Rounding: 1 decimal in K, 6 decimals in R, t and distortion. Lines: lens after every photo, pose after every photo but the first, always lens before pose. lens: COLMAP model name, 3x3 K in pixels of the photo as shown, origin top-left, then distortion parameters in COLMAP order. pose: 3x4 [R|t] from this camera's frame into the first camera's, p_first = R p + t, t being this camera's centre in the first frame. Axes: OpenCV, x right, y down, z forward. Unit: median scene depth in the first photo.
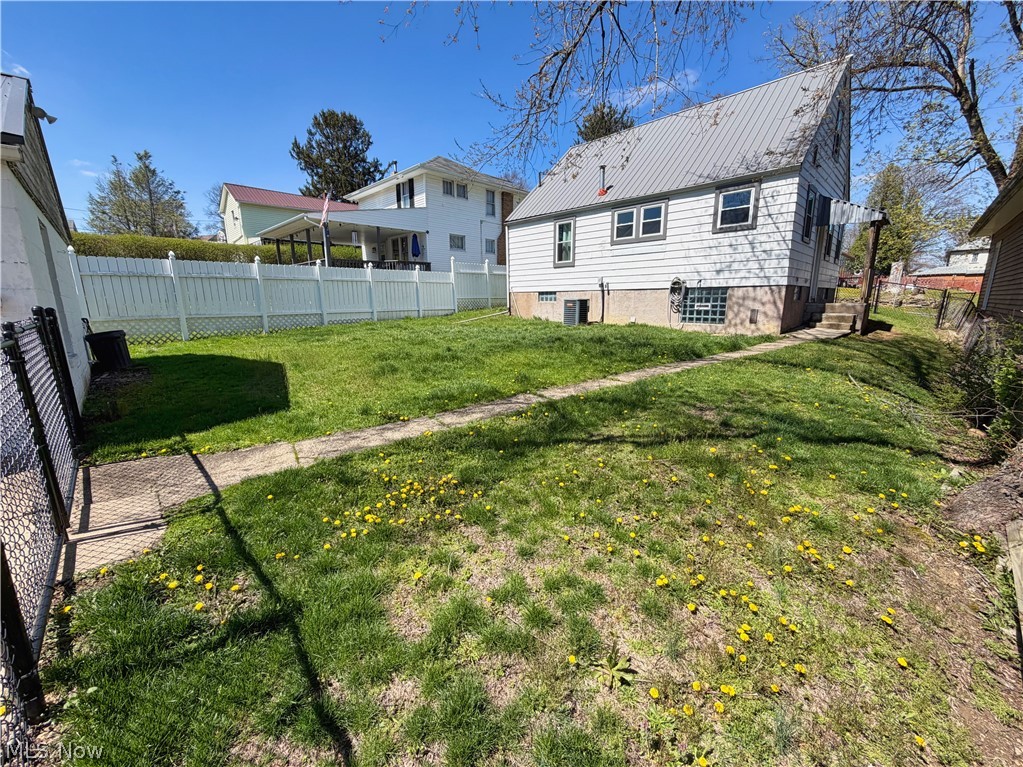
lens RADIAL K [[412.1, 0, 508.7], [0, 412.1, 386.7], [0, 0, 1]] dist [0.001068, -0.000309]
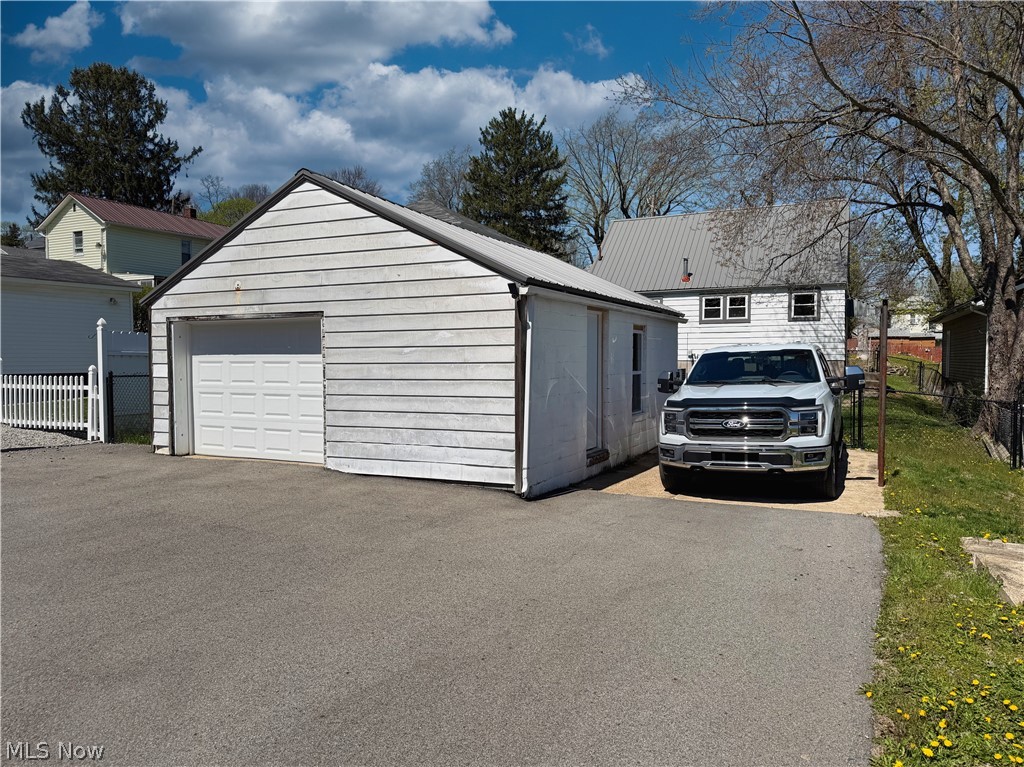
lens RADIAL K [[720.2, 0, 510.7], [0, 720.2, 384.1], [0, 0, 1]] dist [0.076586, -0.091522]
pose [[0.940722, -0.002865, 0.339167, -1.021327], [0.059764, 0.985719, -0.157437, 0.127959], [-0.333872, 0.168374, 0.927459, -0.752294]]
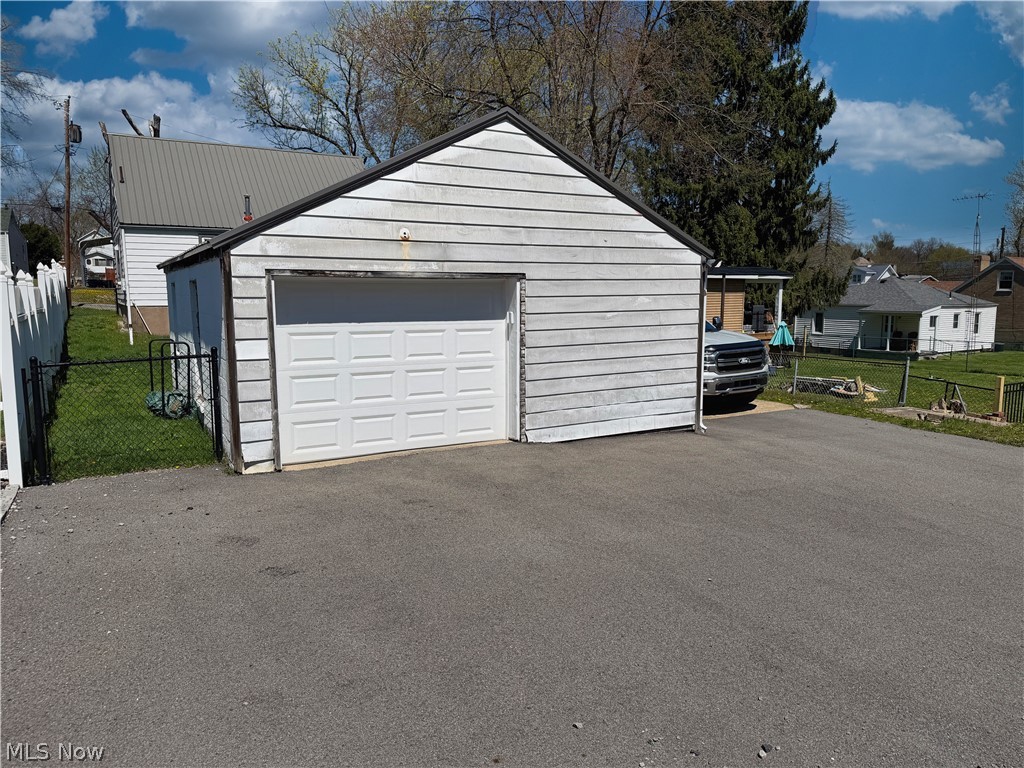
lens RADIAL K [[720.2, 0, 500.7], [0, 720.2, 391.3], [0, 0, 1]] dist [0.076586, -0.091522]
pose [[0.252369, -0.120102, 0.960149, -1.672050], [0.192711, 0.978628, 0.071761, -0.032683], [-0.948247, 0.166921, 0.270120, -0.097785]]
